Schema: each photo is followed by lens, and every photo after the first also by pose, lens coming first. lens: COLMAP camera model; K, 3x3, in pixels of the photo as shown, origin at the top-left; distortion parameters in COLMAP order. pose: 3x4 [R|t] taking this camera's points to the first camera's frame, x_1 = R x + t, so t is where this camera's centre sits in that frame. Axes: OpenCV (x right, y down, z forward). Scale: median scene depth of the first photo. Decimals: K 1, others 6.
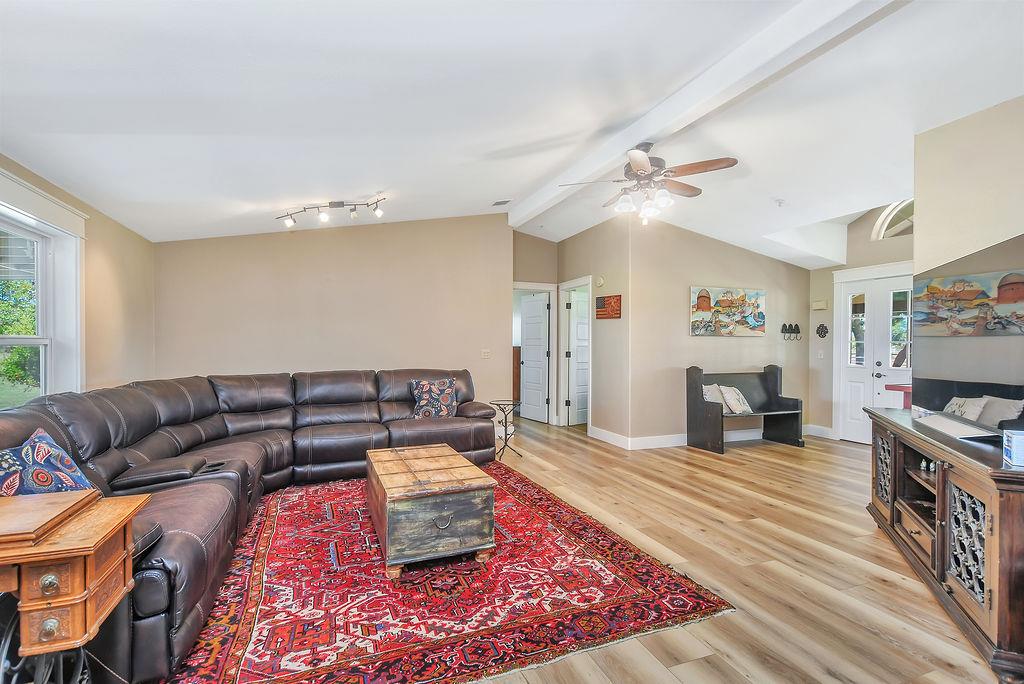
lens RADIAL K [[475.6, 0, 512.0], [0, 475.6, 342.0], [0, 0, 1]] dist [0.021282, -0.000173]
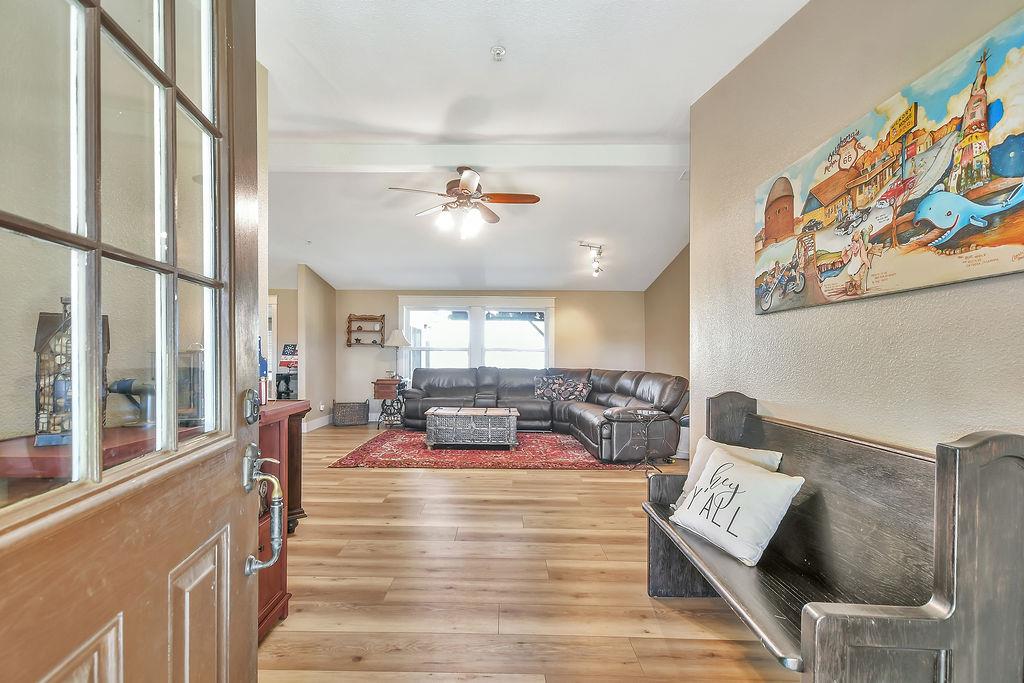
lens RADIAL K [[478.1, 0, 492.8], [0, 478.1, 348.6], [0, 0, 1]] dist [0.001885, -0.000200]
pose [[-0.393557, -0.022875, -0.919015, 1.694165], [-0.007970, 0.999738, -0.021471, 0.050316], [0.919266, -0.001125, -0.393636, 1.982830]]
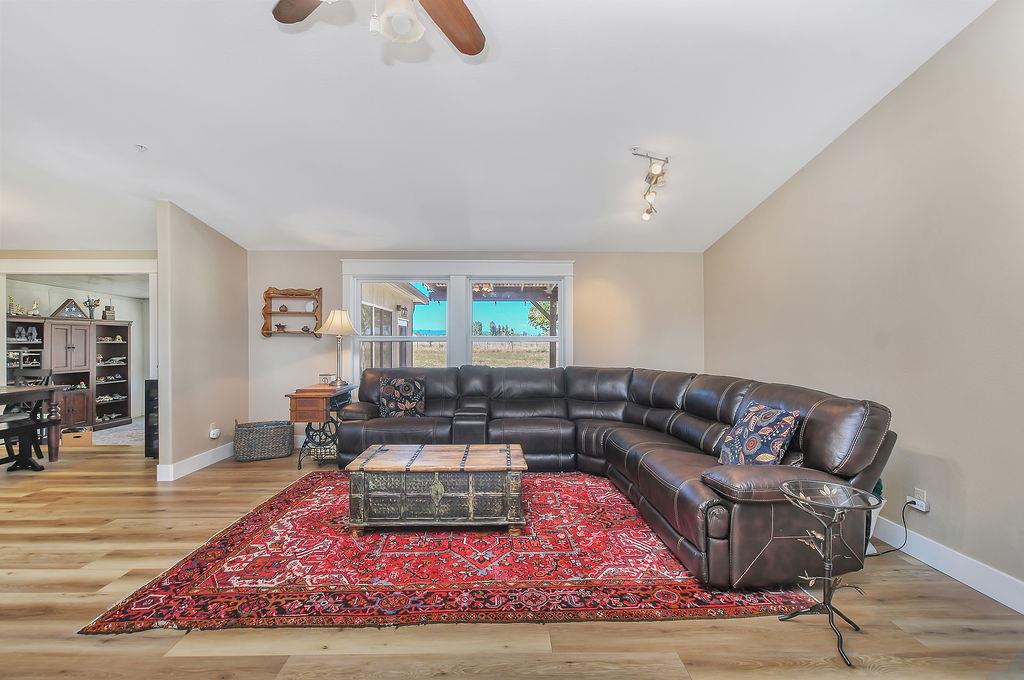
lens RADIAL K [[467.2, 0, 512.0], [0, 467.2, 340.0], [0, 0, 1]] dist [0.001774, -0.000218]
pose [[-0.352219, -0.004399, -0.935907, 0.787715], [0.000884, 0.999987, -0.005032, 0.006992], [0.935917, -0.002600, -0.352210, 1.632074]]
